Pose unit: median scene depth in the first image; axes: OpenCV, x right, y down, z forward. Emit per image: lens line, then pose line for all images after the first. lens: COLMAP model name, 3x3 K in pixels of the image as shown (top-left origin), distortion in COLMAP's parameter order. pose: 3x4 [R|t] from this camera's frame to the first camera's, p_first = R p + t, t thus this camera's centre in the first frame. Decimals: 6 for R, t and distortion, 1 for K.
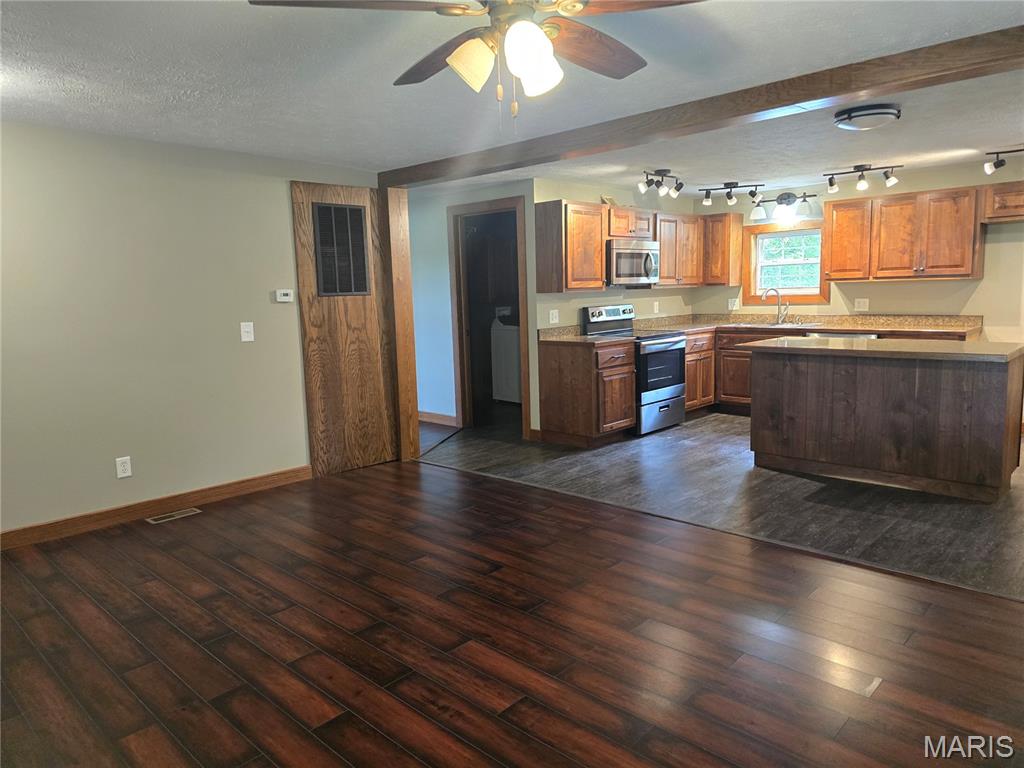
lens RADIAL K [[689.1, 0, 518.0], [0, 689.1, 378.6], [0, 0, 1]] dist [0.073729, -0.066309]
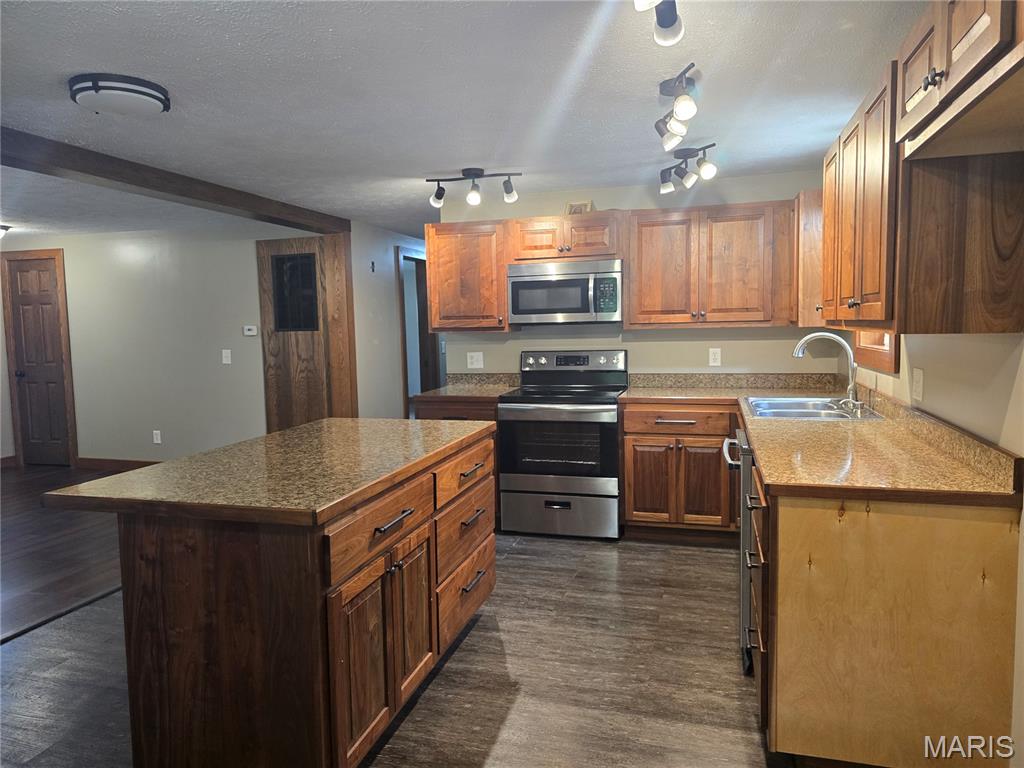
lens RADIAL K [[689.1, 0, 507.3], [0, 689.1, 380.3], [0, 0, 1]] dist [0.073729, -0.066309]
pose [[0.453847, 0.092820, -0.886232, 0.926226], [-0.107506, 0.992999, 0.048948, -0.127679], [0.884570, 0.073061, 0.460649, 0.752075]]
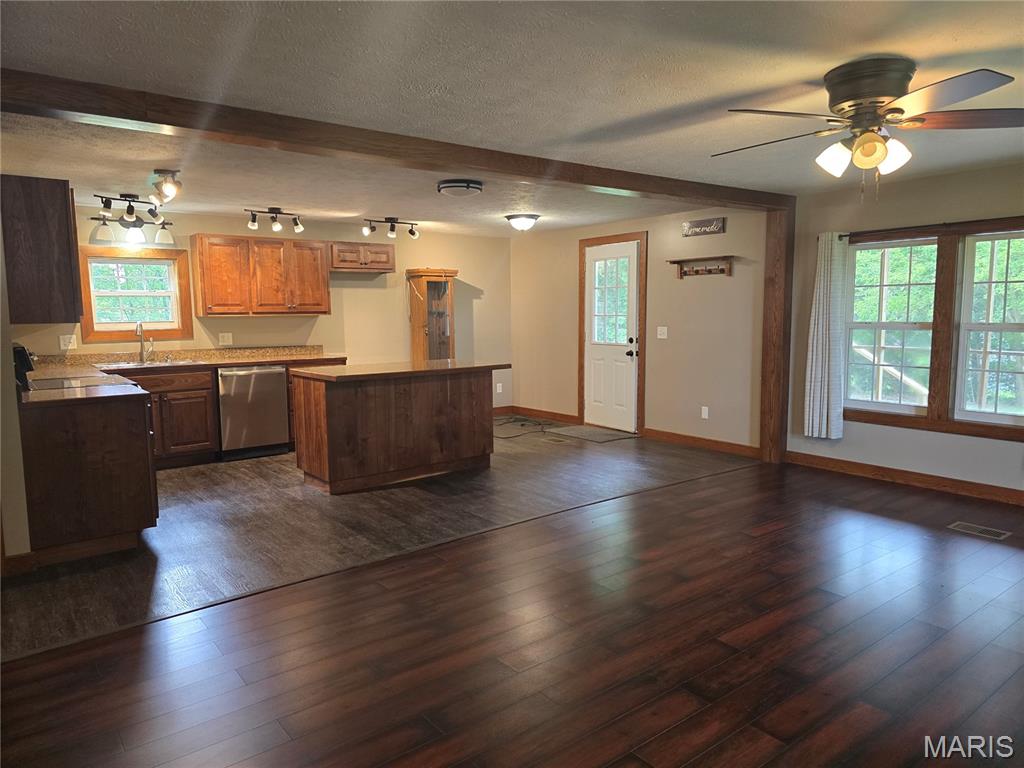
lens RADIAL K [[689.1, 0, 510.5], [0, 689.1, 383.5], [0, 0, 1]] dist [0.073729, -0.066309]
pose [[0.153853, -0.081941, 0.984690, -0.565000], [0.135547, 0.988884, 0.061111, -0.058386], [-0.978752, 0.124069, 0.163250, 0.541033]]
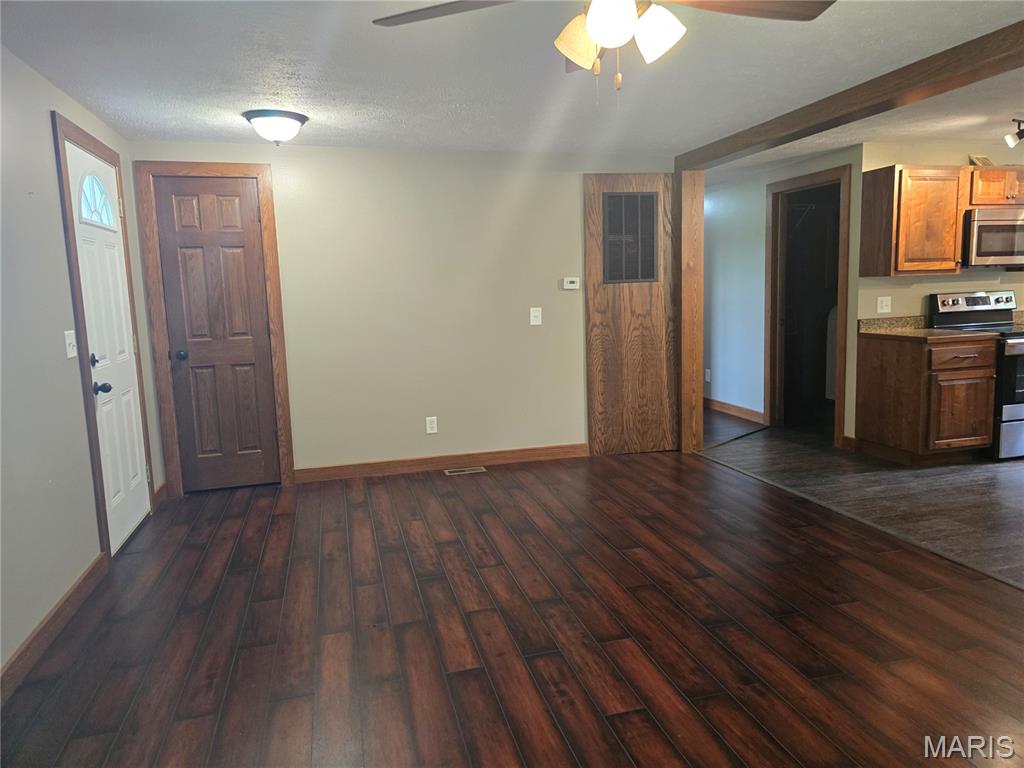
lens RADIAL K [[689.1, 0, 512.7], [0, 689.1, 372.2], [0, 0, 1]] dist [0.073729, -0.066309]
pose [[0.849285, 0.064879, -0.523933, 0.138242], [-0.060543, 0.997842, 0.025425, -0.003380], [0.524451, 0.010128, 0.851380, 0.044490]]
